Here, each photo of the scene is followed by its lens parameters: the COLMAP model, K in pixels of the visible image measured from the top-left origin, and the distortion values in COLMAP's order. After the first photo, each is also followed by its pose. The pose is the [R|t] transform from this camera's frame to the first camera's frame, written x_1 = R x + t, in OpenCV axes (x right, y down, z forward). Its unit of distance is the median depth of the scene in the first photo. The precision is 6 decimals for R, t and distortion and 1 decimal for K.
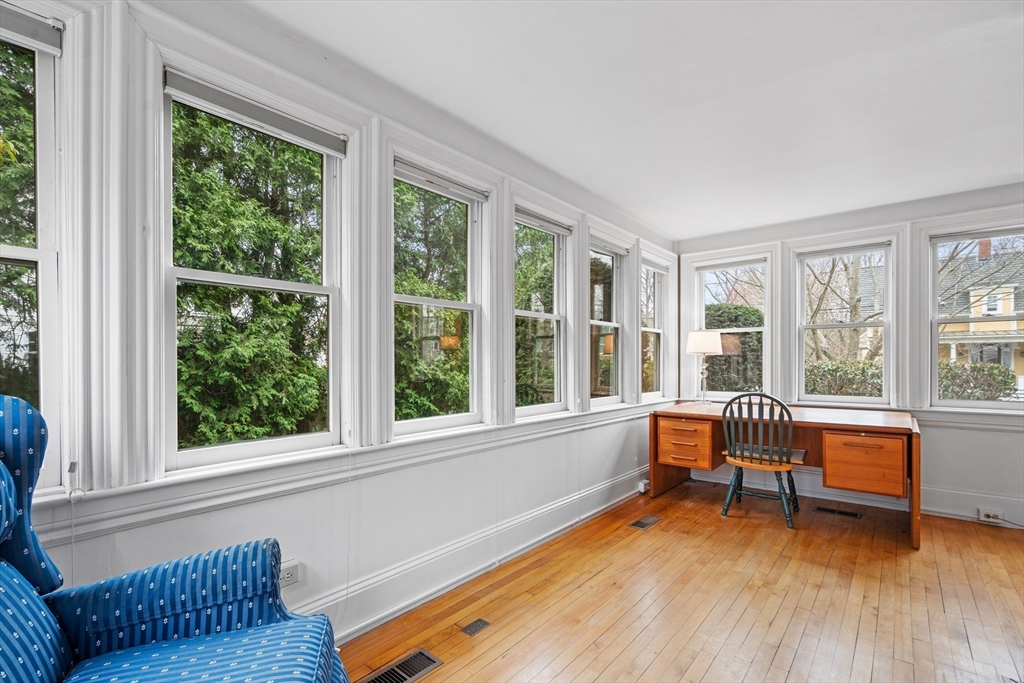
lens RADIAL K [[465.1, 0, 511.2], [0, 465.1, 345.8], [0, 0, 1]] dist [-0.003061, -0.000157]
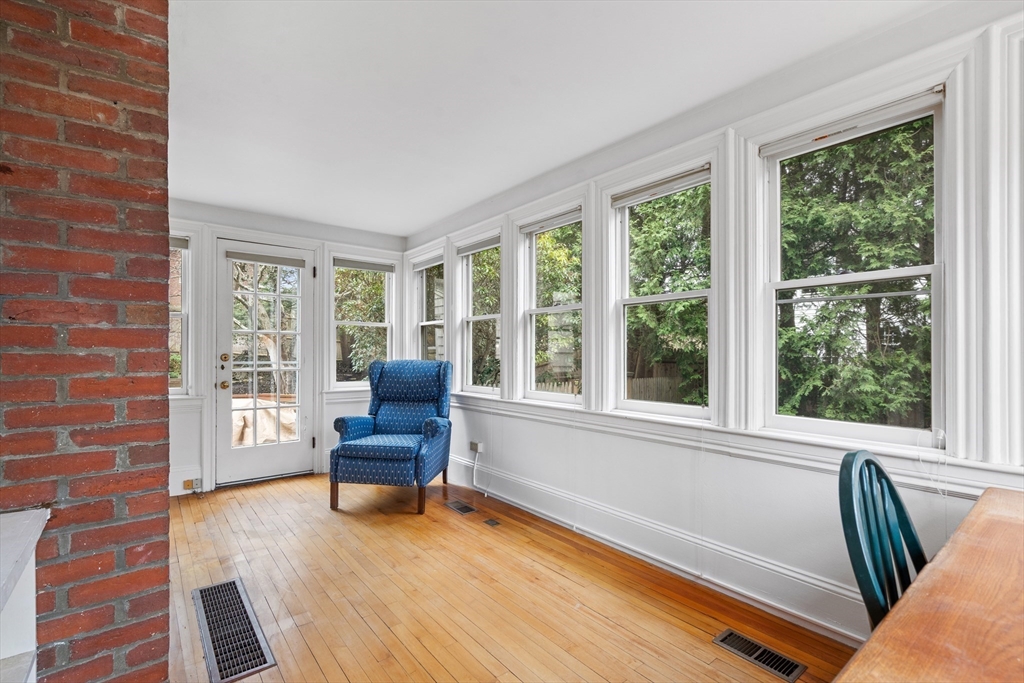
lens RADIAL K [[465.1, 0, 511.2], [0, 465.1, 345.8], [0, 0, 1]] dist [-0.003061, -0.000157]
pose [[-0.191613, -0.006537, -0.981449, 1.123451], [0.029299, 0.999494, -0.012377, 0.034362], [0.981033, -0.031127, -0.191325, 1.086965]]
